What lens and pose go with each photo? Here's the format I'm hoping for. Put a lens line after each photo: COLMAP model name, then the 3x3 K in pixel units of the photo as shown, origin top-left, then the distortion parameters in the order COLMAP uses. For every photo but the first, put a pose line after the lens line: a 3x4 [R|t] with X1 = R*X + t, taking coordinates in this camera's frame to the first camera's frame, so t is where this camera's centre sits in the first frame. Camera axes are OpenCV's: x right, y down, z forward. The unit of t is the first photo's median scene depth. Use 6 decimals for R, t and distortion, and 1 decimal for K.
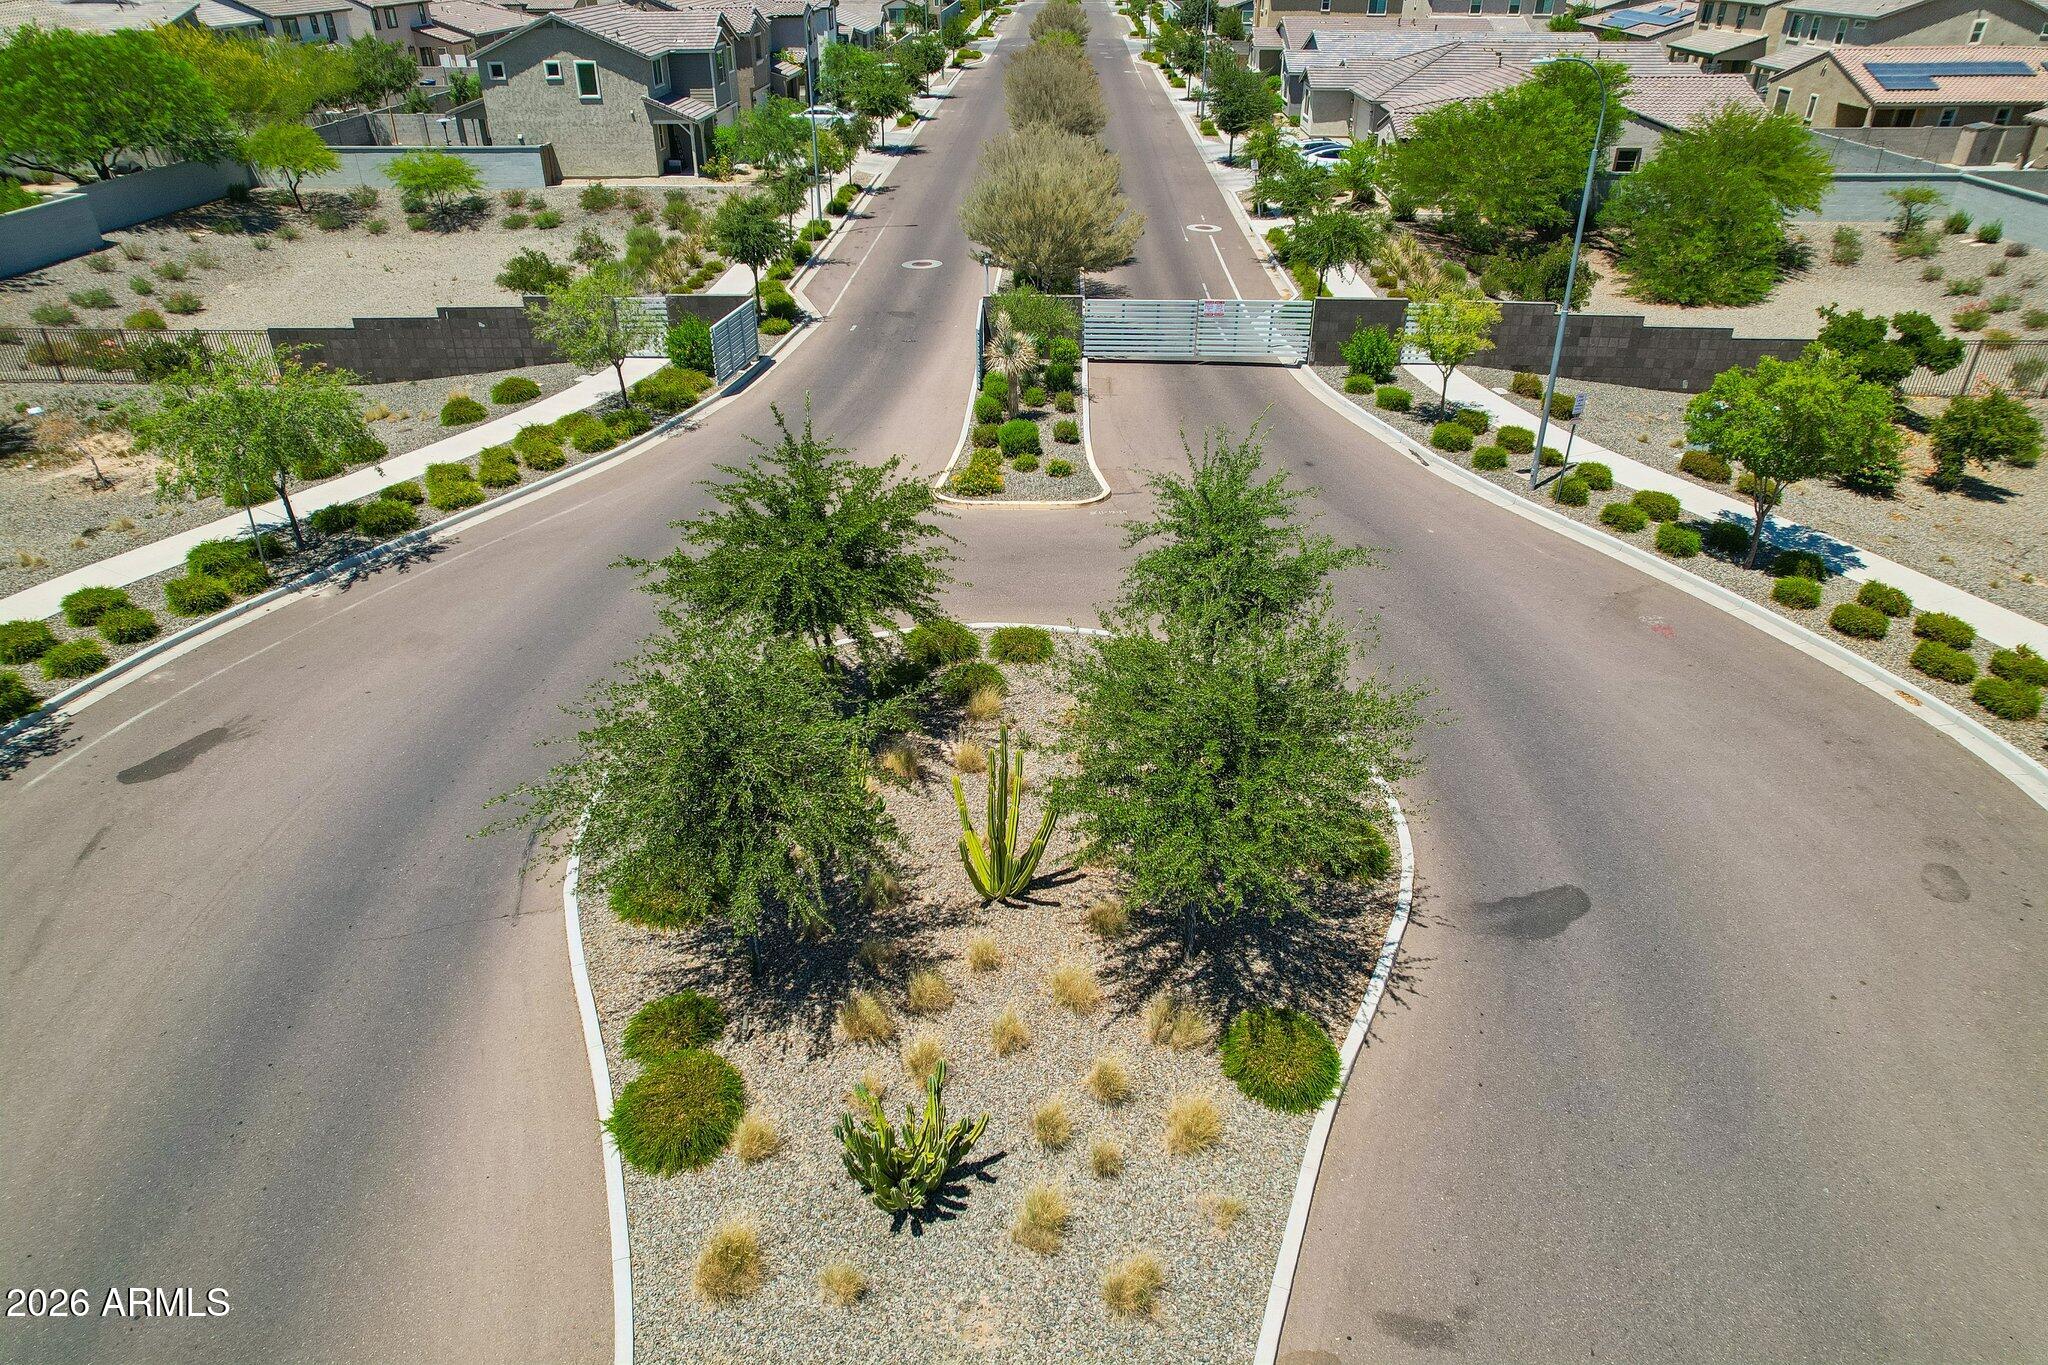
lens RADIAL K [[1312.1, 0, 1024.0], [0, 1312.1, 682.5], [0, 0, 1]] dist [-0.077624, 0.068468]
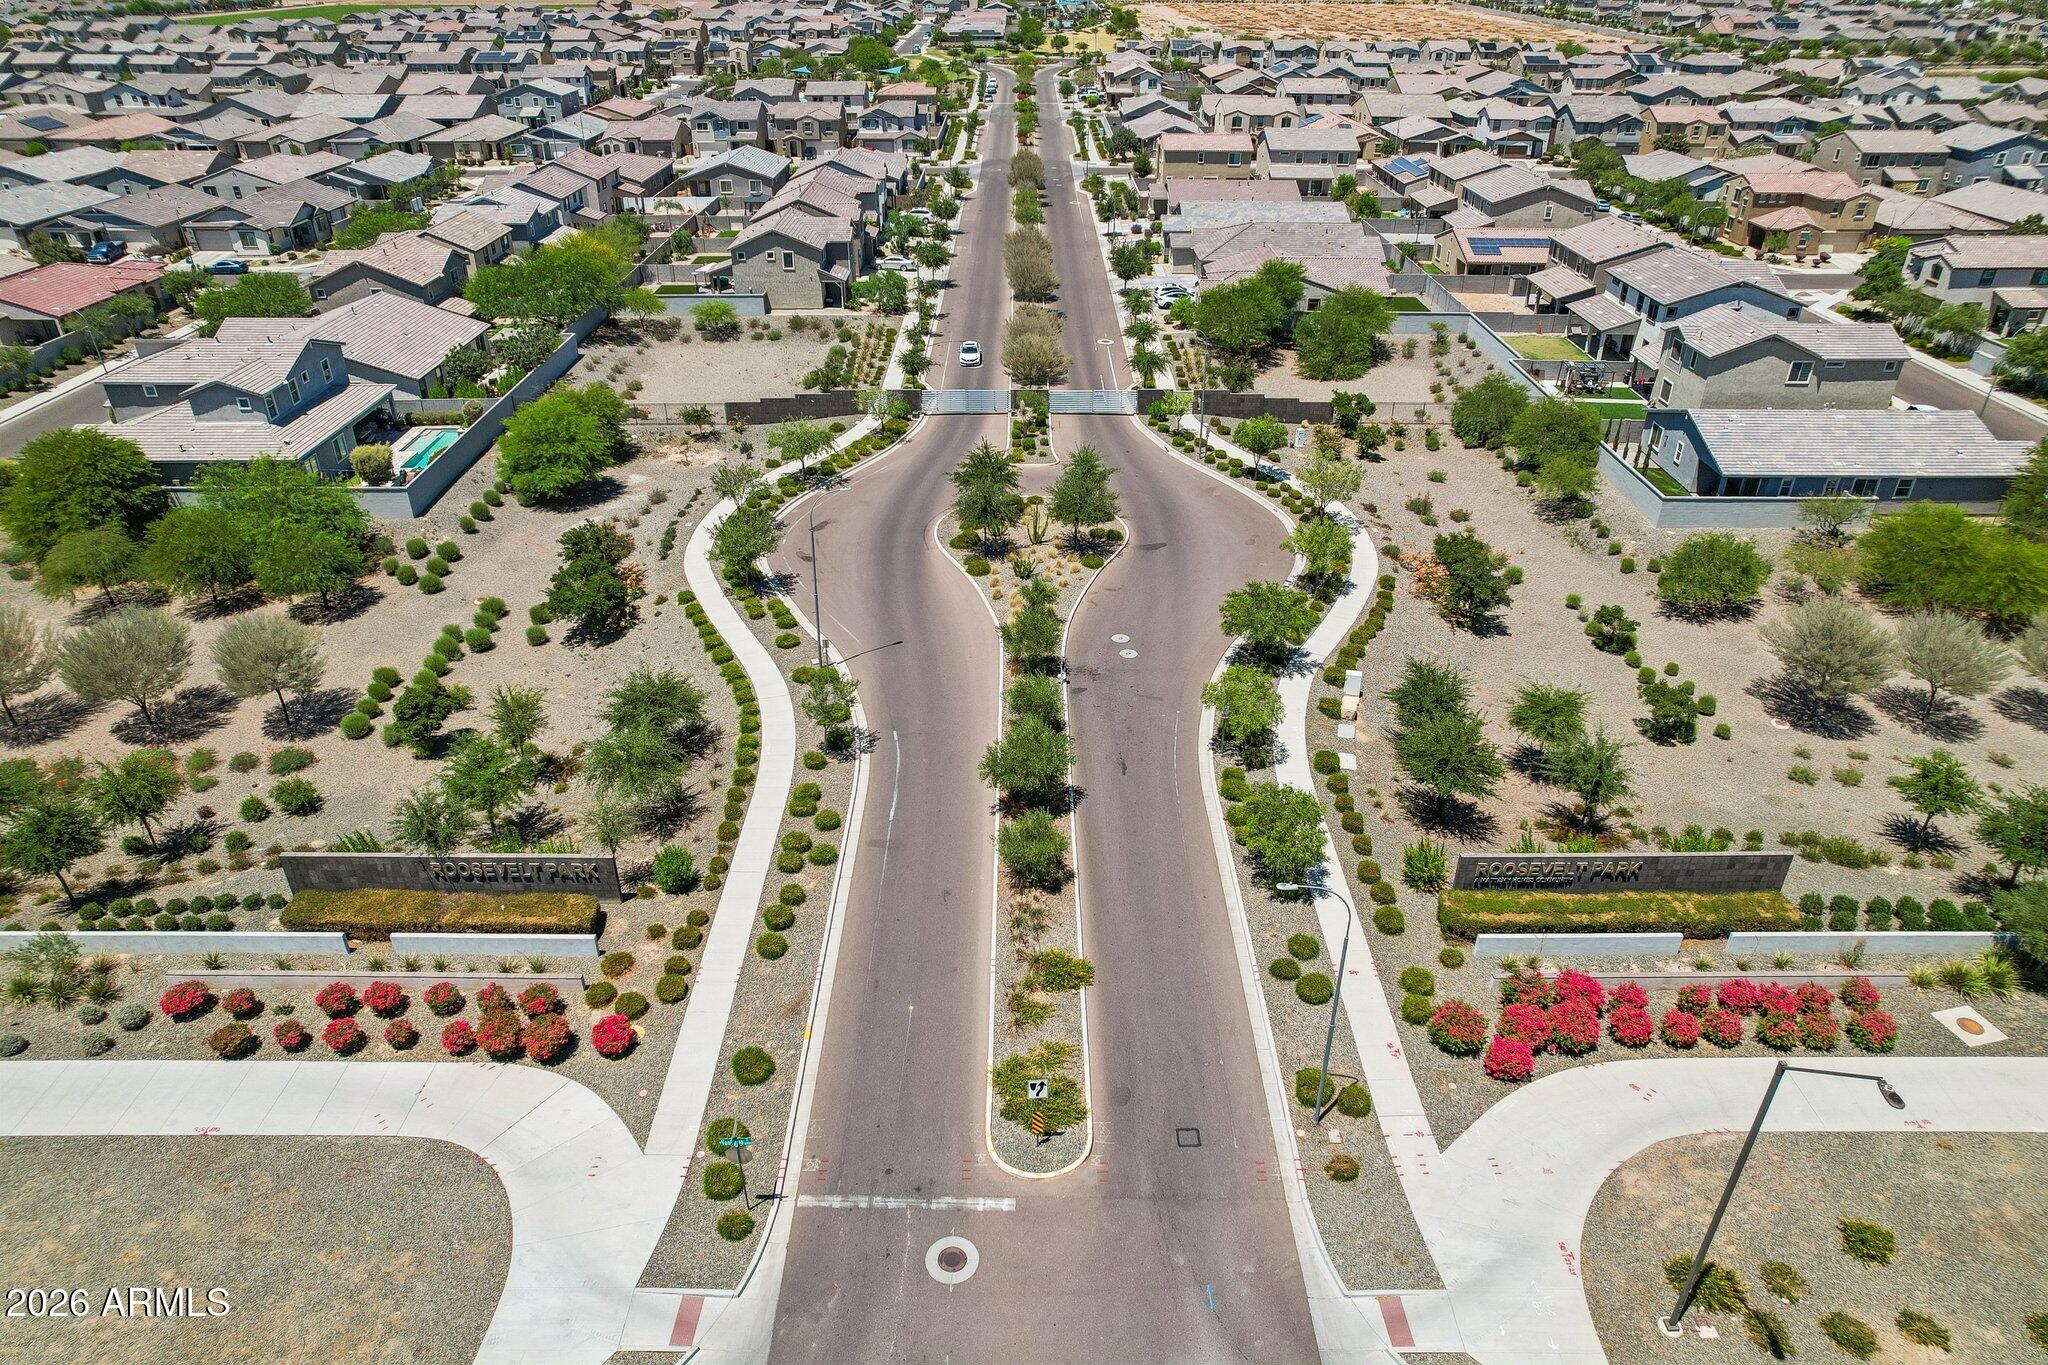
lens RADIAL K [[1312.1, 0, 1024.0], [0, 1312.1, 682.5], [0, 0, 1]] dist [-0.077624, 0.068468]
pose [[0.999466, -0.014383, 0.029325, -0.086614], [0.014576, 0.999873, -0.006370, 0.295161], [-0.029229, 0.006794, 0.999550, -1.551900]]
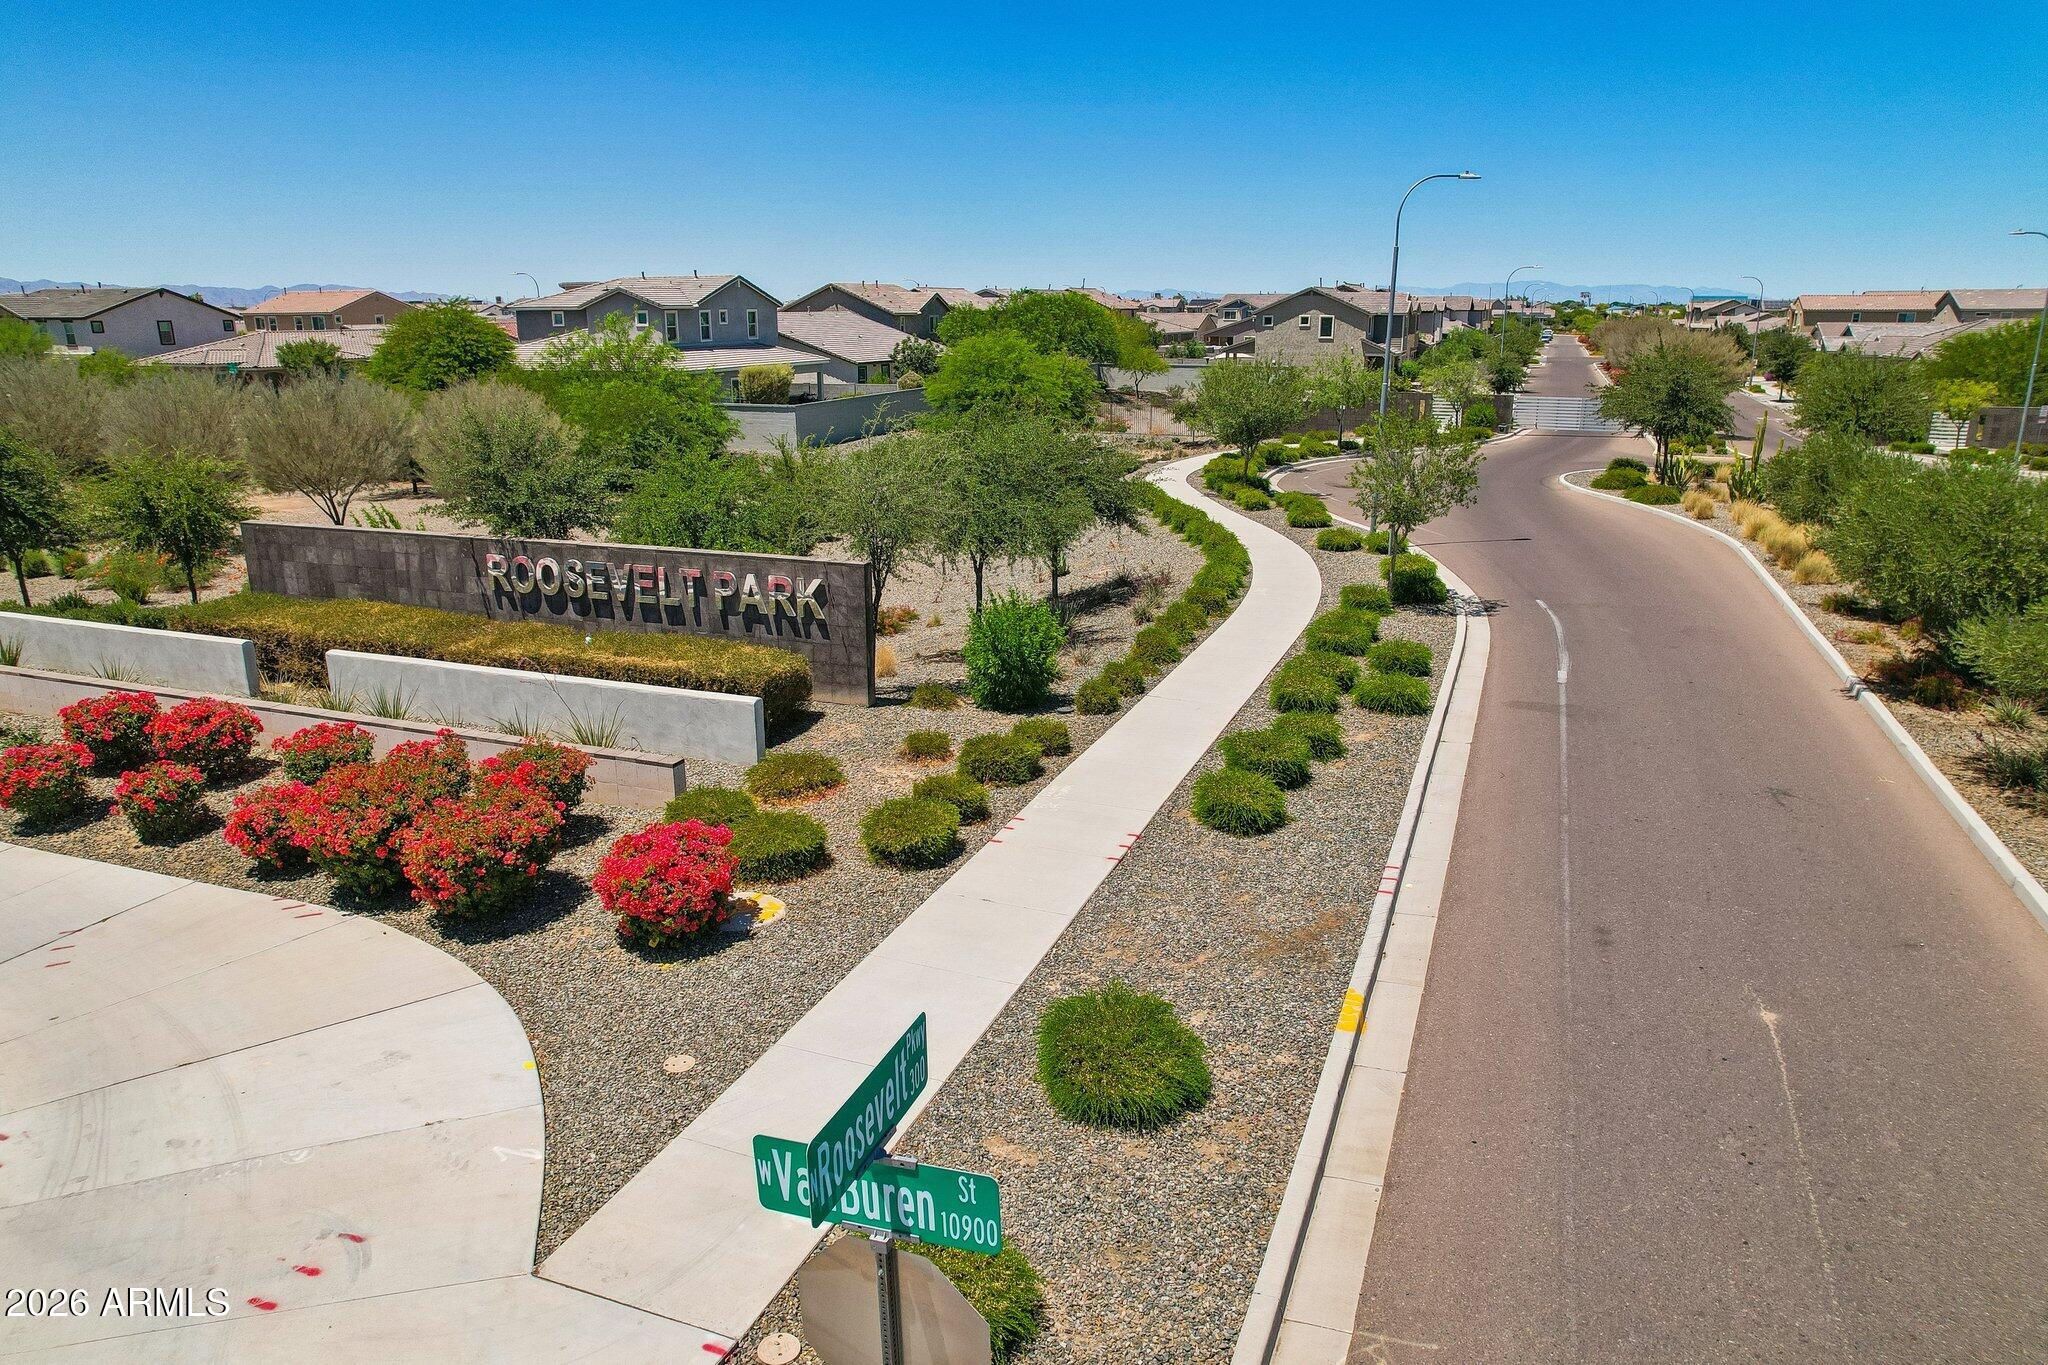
lens RADIAL K [[1348.5, 0, 1024.0], [0, 1348.5, 682.5], [0, 0, 1]] dist [-0.082931, 0.076701]
pose [[0.944213, 0.086476, -0.317780, -0.223691], [-0.165114, 0.959182, -0.229582, 0.593112], [0.284955, 0.269244, 0.919950, -0.740144]]
